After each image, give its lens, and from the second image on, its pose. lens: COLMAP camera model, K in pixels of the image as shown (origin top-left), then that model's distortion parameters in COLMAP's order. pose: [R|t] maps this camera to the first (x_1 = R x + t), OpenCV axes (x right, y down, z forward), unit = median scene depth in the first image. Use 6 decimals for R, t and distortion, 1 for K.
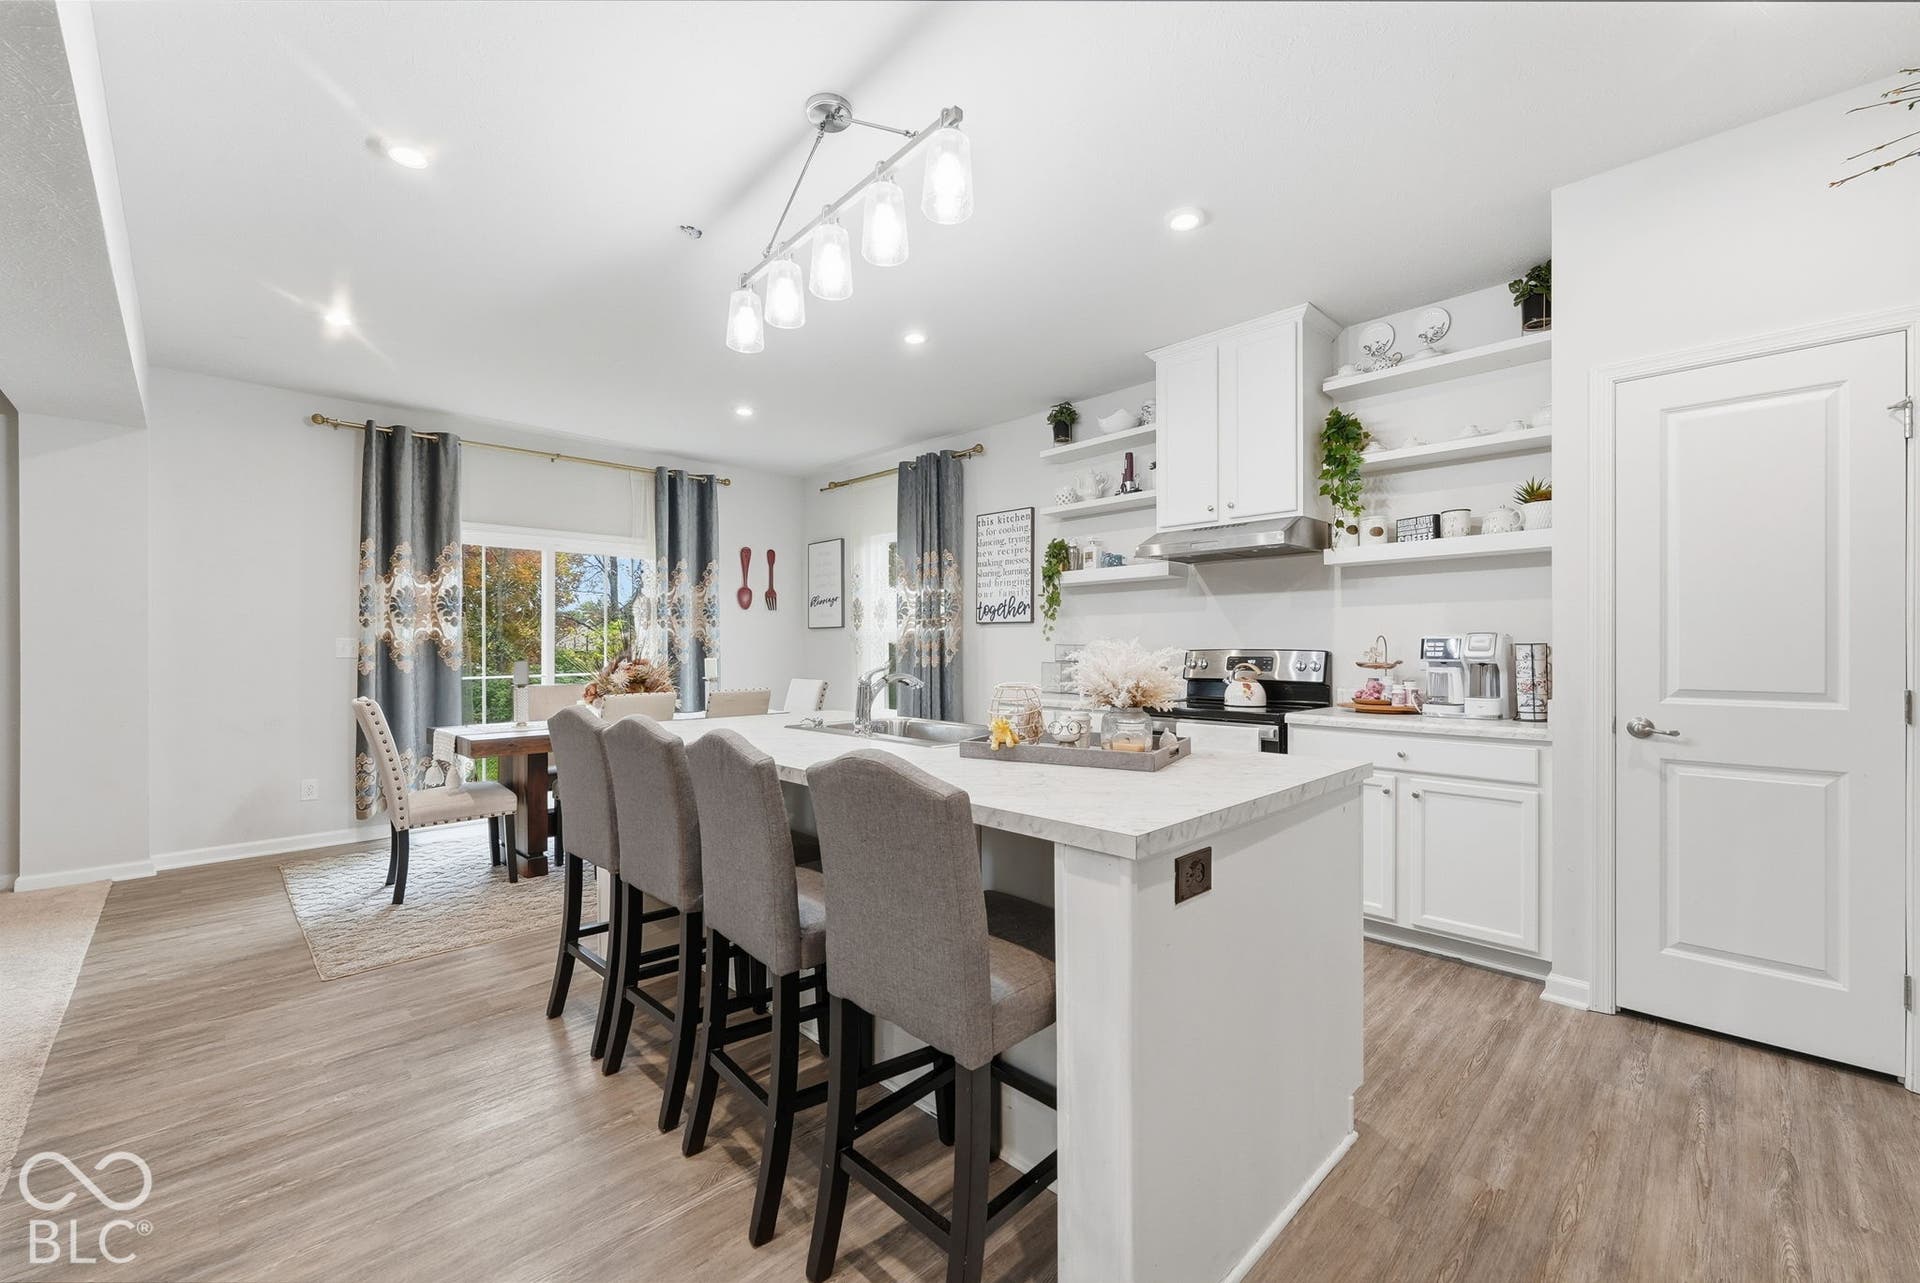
lens RADIAL K [[784.9, 0, 968.9], [0, 784.9, 650.7], [0, 0, 1]] dist [0.000781, -0.000176]
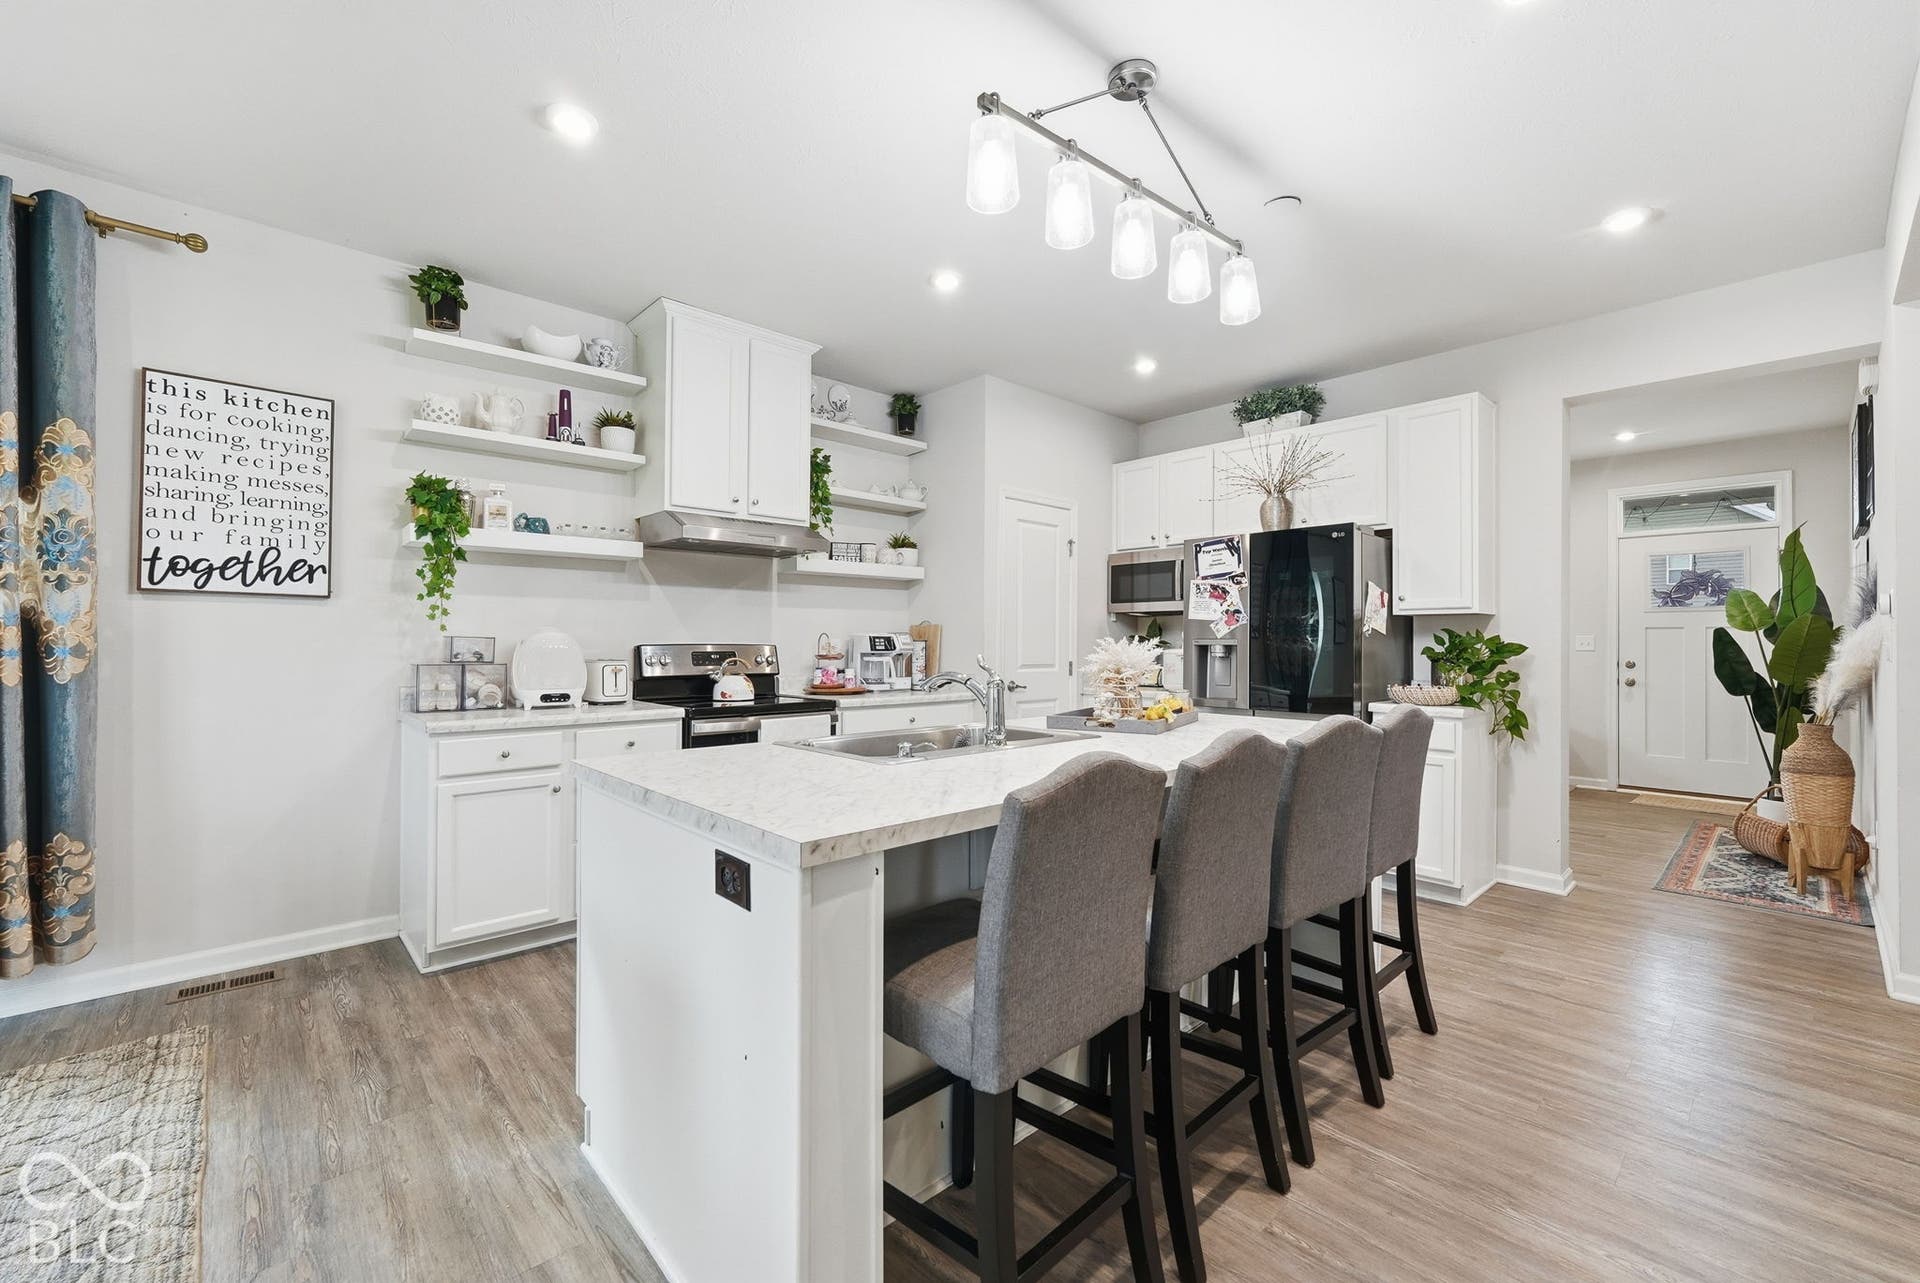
lens RADIAL K [[784.9, 0, 970.2], [0, 784.9, 641.1], [0, 0, 1]] dist [0.000781, -0.000176]
pose [[0.024294, 0.004990, 0.999692, -0.480584], [0.003166, 0.999982, -0.005069, 0.000266], [-0.999700, 0.003289, 0.024278, 0.500263]]
